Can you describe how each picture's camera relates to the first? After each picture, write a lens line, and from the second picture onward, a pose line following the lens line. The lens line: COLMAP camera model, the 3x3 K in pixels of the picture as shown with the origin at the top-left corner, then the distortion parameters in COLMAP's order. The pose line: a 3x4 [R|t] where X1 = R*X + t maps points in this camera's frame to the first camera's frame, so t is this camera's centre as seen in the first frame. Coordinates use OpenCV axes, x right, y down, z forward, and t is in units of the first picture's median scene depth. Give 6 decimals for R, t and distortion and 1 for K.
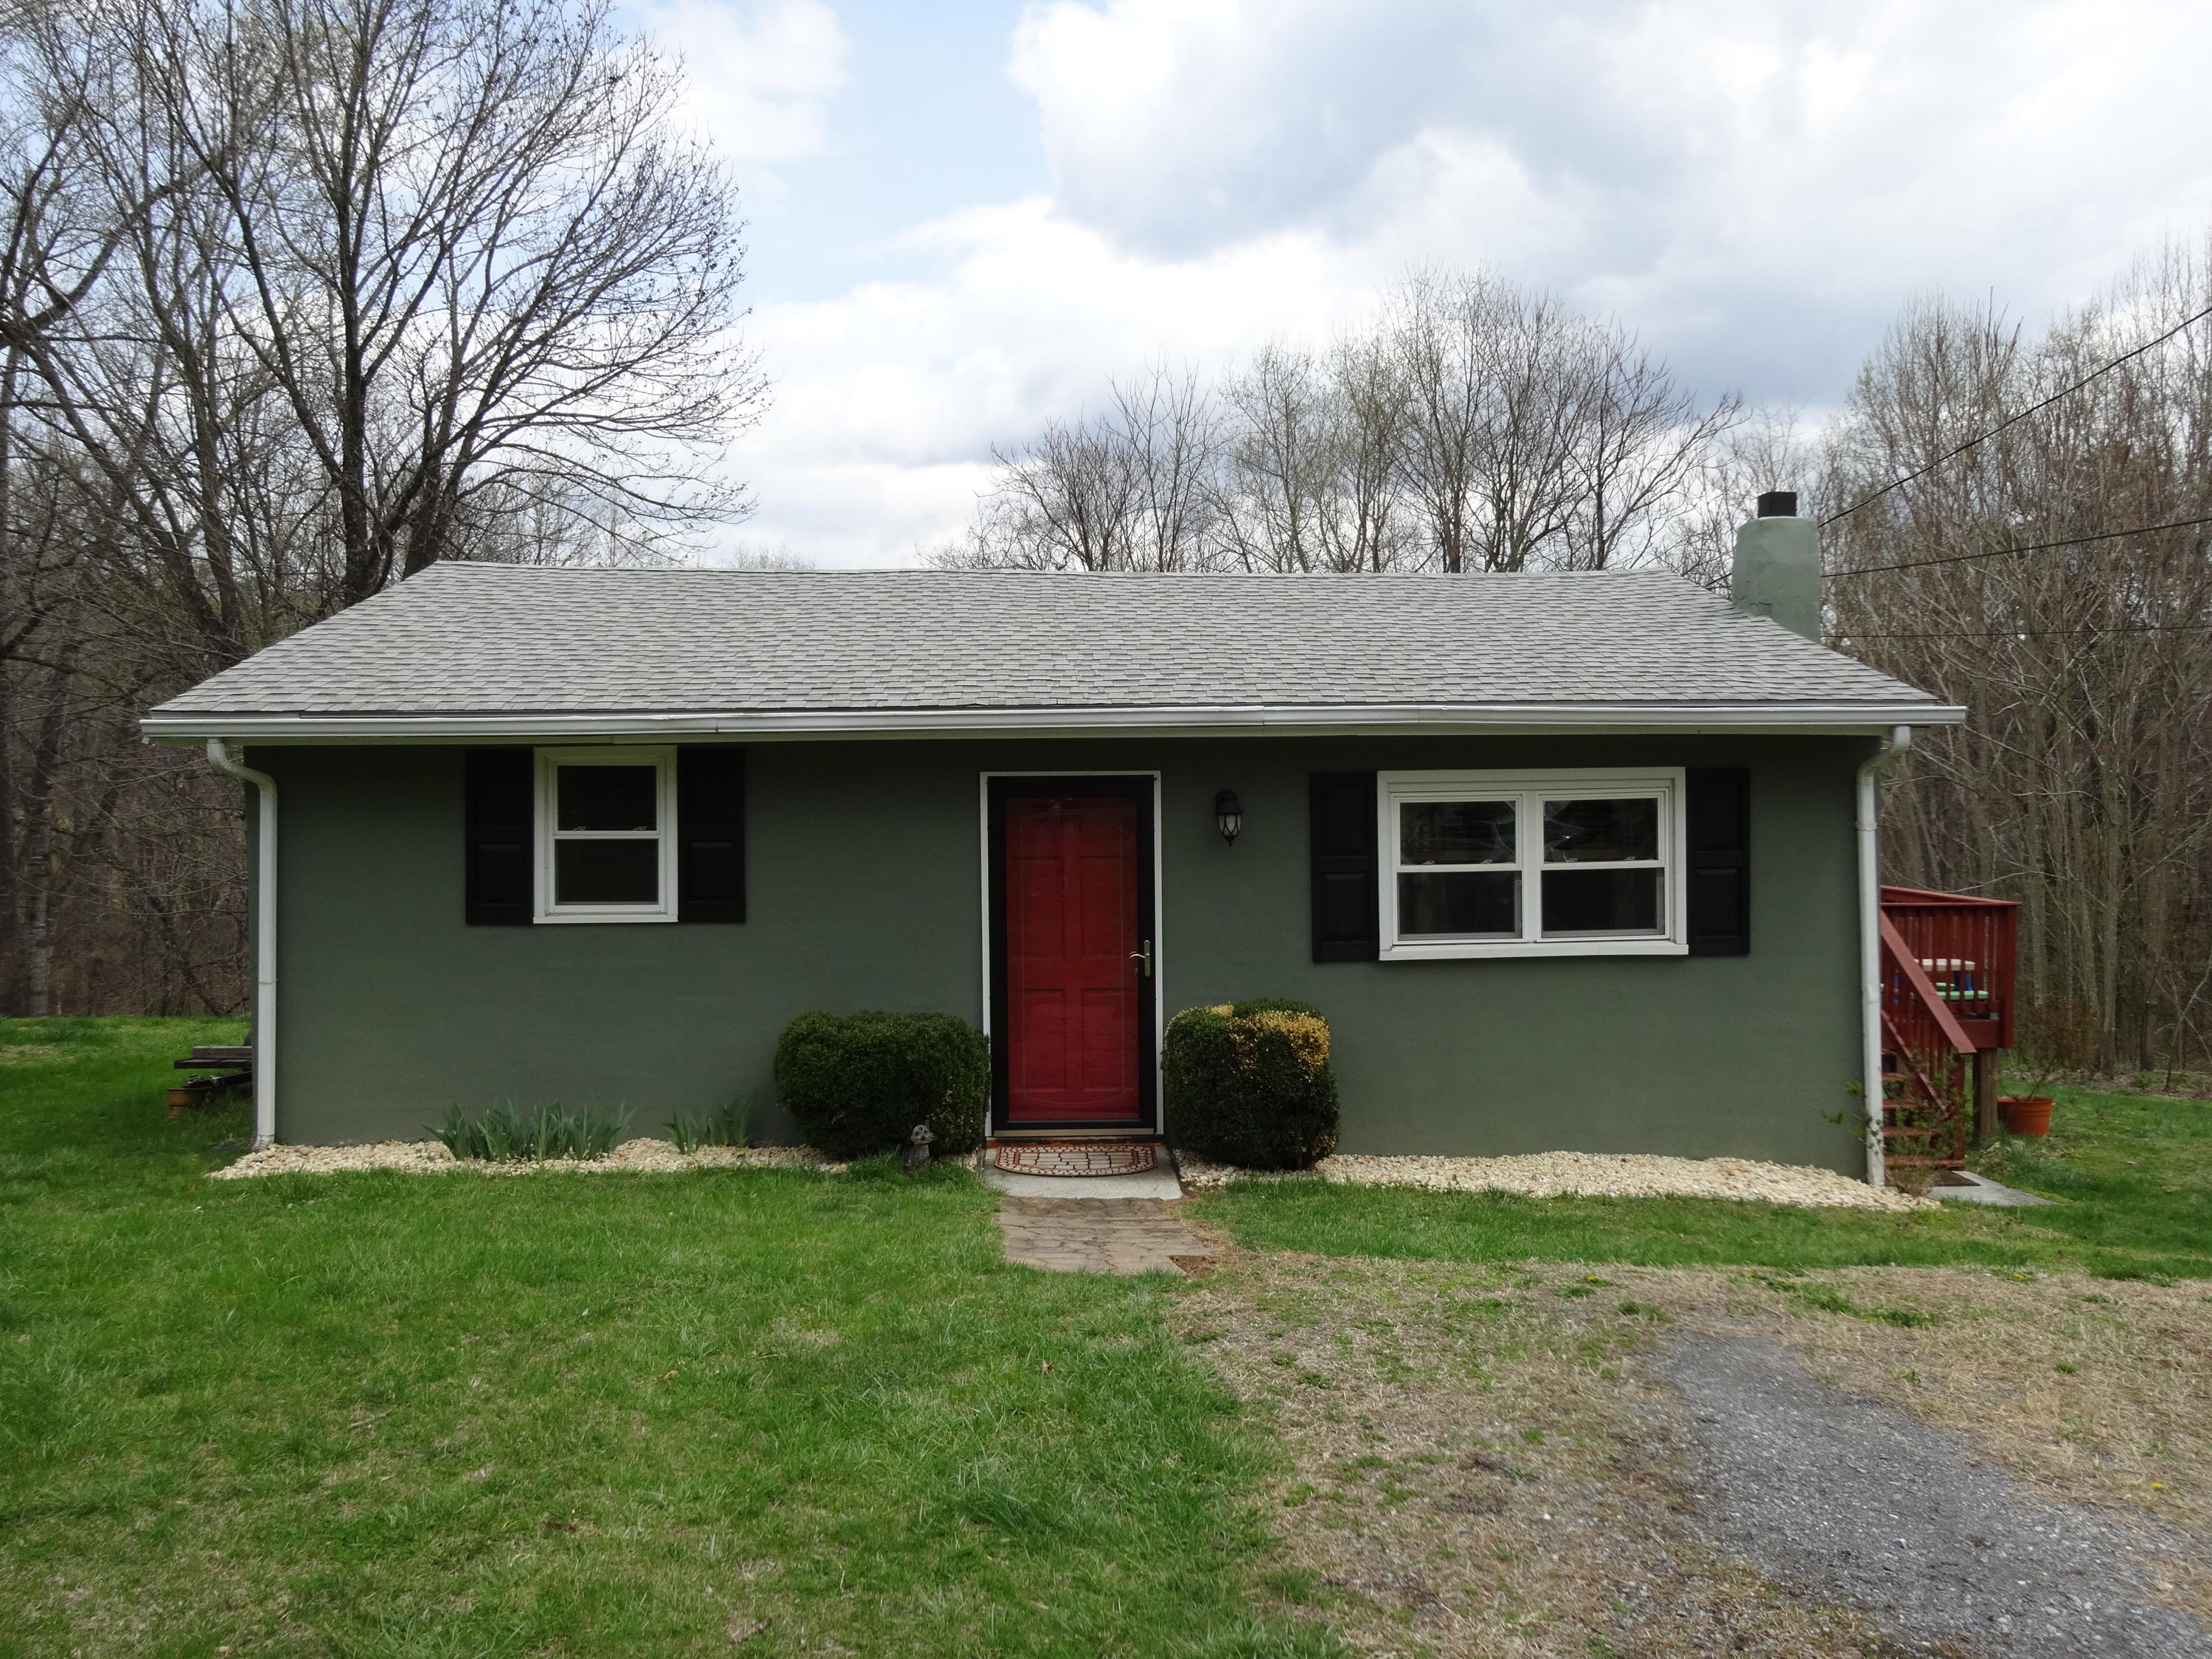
lens RADIAL K [[1639.1, 0, 1107.4], [0, 1639.1, 816.2], [0, 0, 1]] dist [-0.006936, 0.000264]
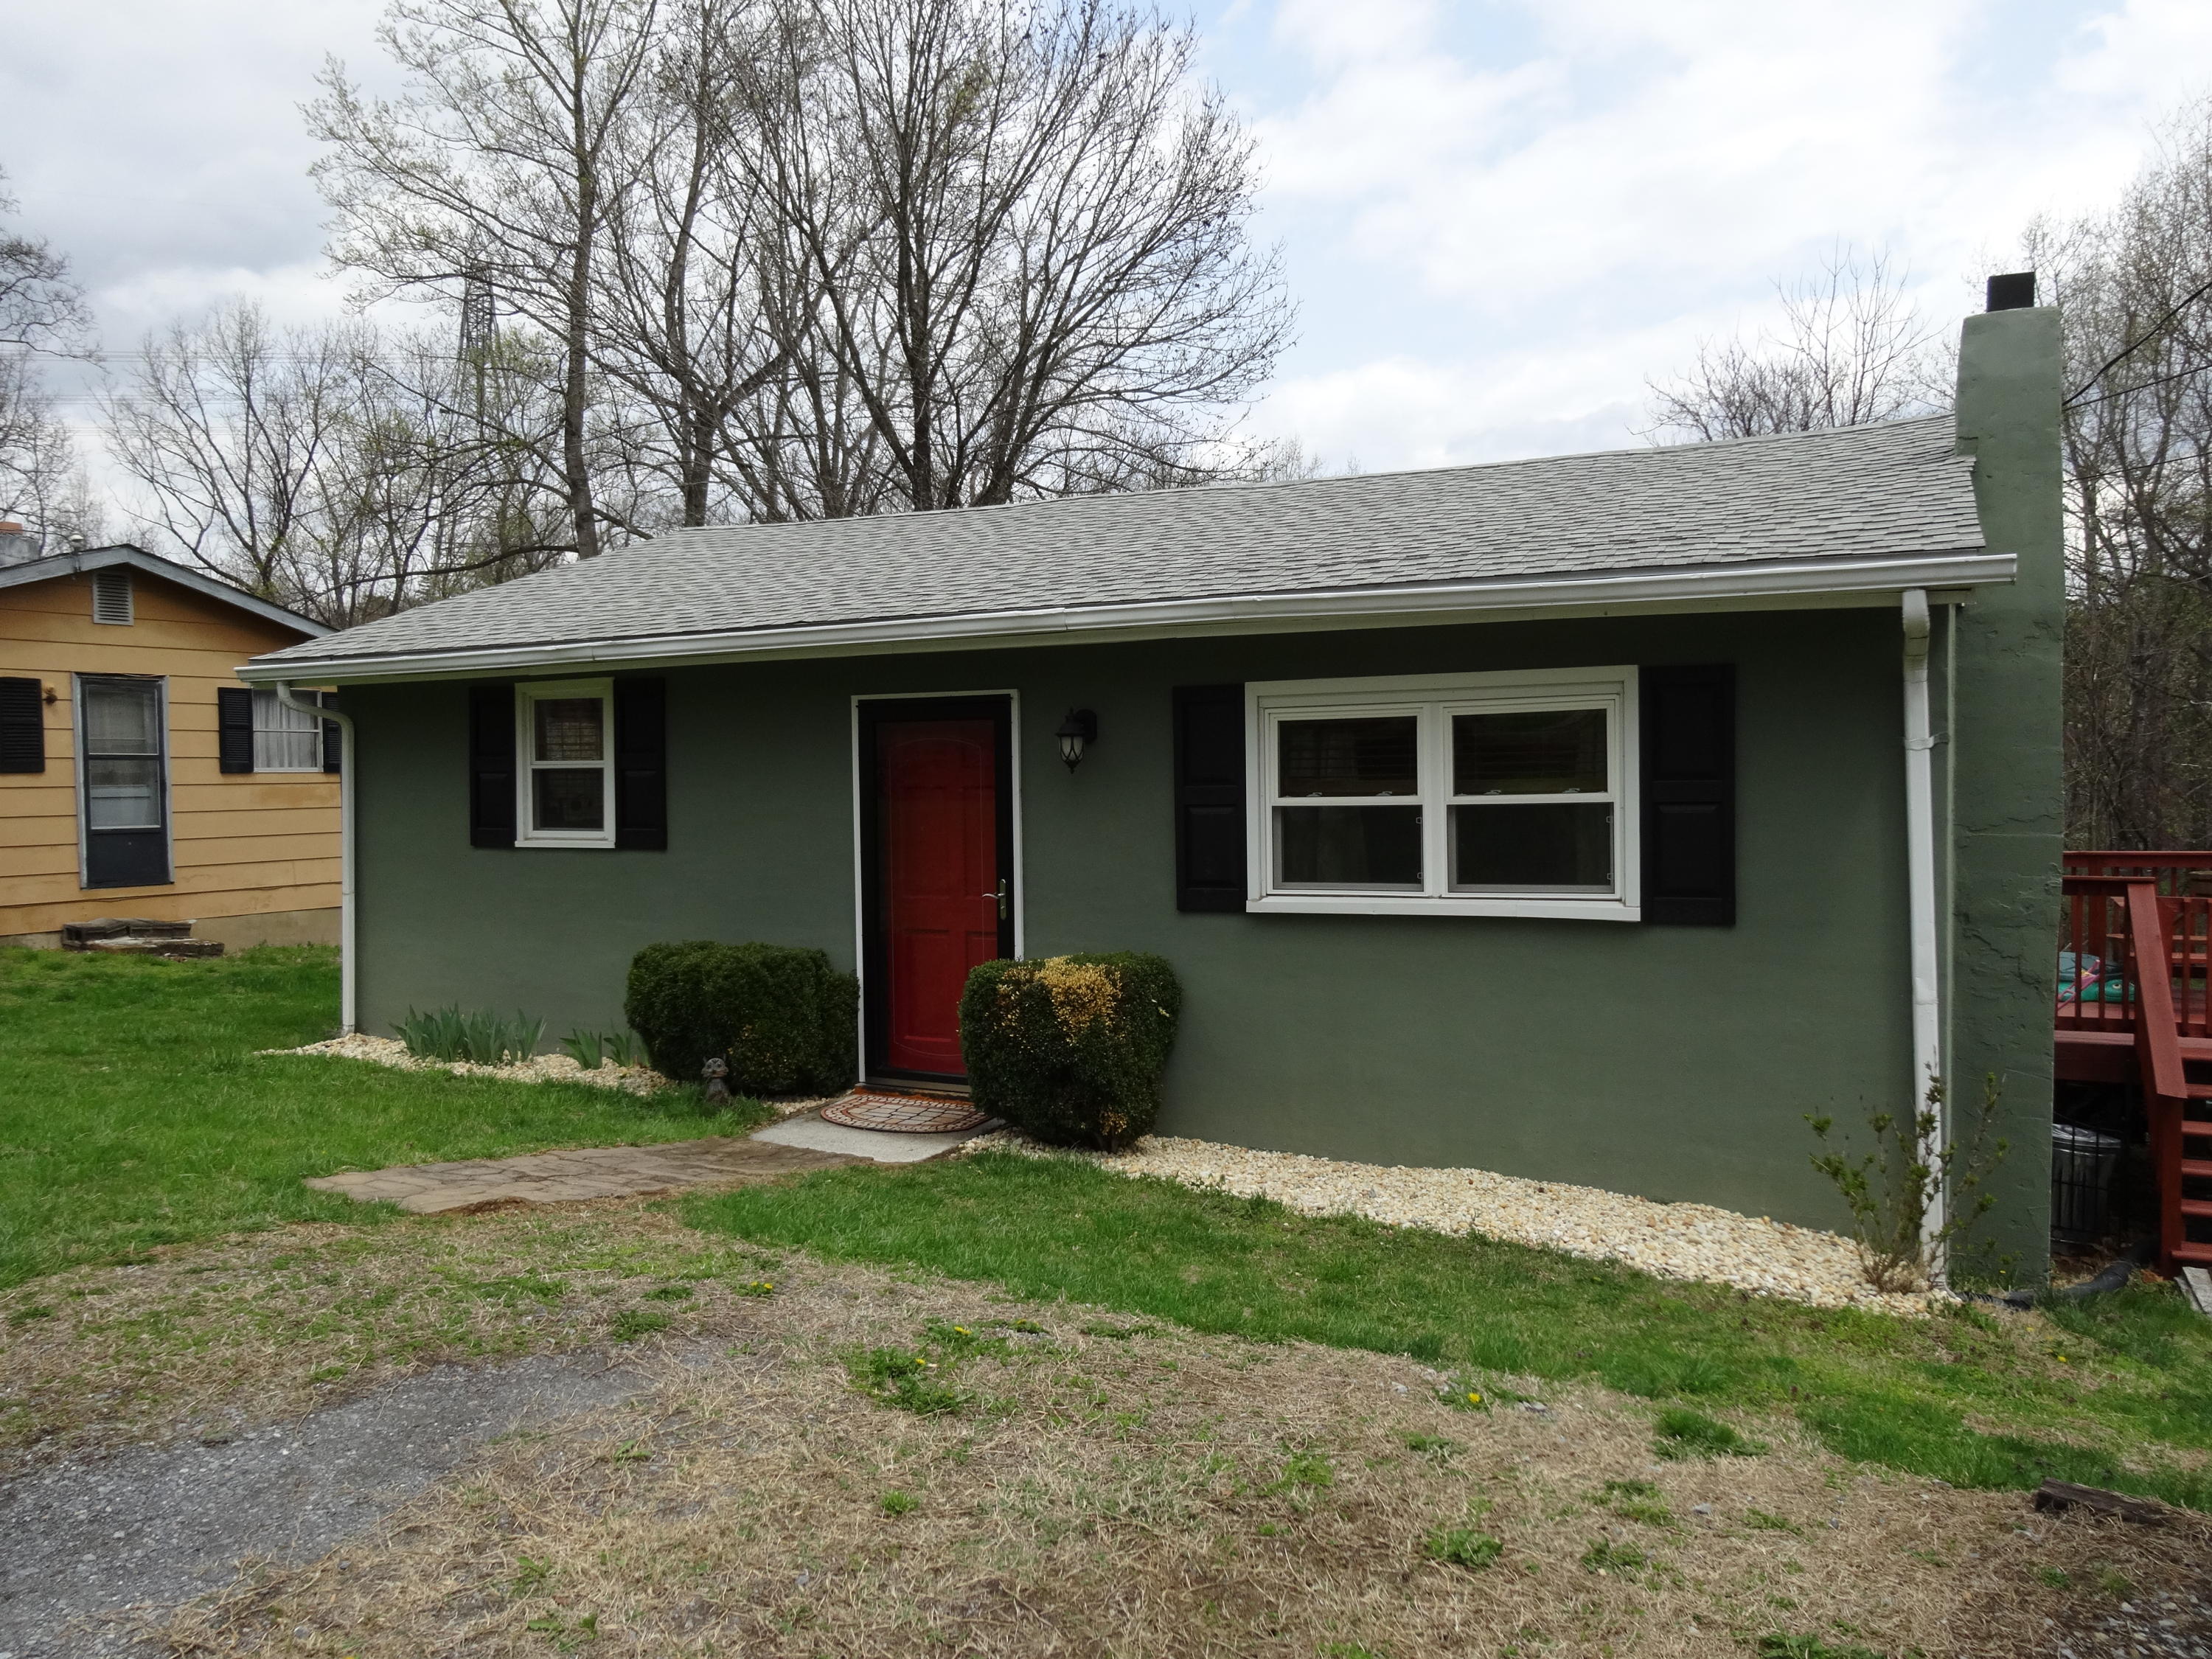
lens RADIAL K [[1639.1, 0, 1102.9], [0, 1639.1, 839.3], [0, 0, 1]] dist [-0.006936, 0.000264]
pose [[0.873253, 0.016831, -0.486977, 0.503553], [-0.003579, 0.999598, 0.028130, 0.028187], [0.487255, -0.022822, 0.872962, 0.244785]]
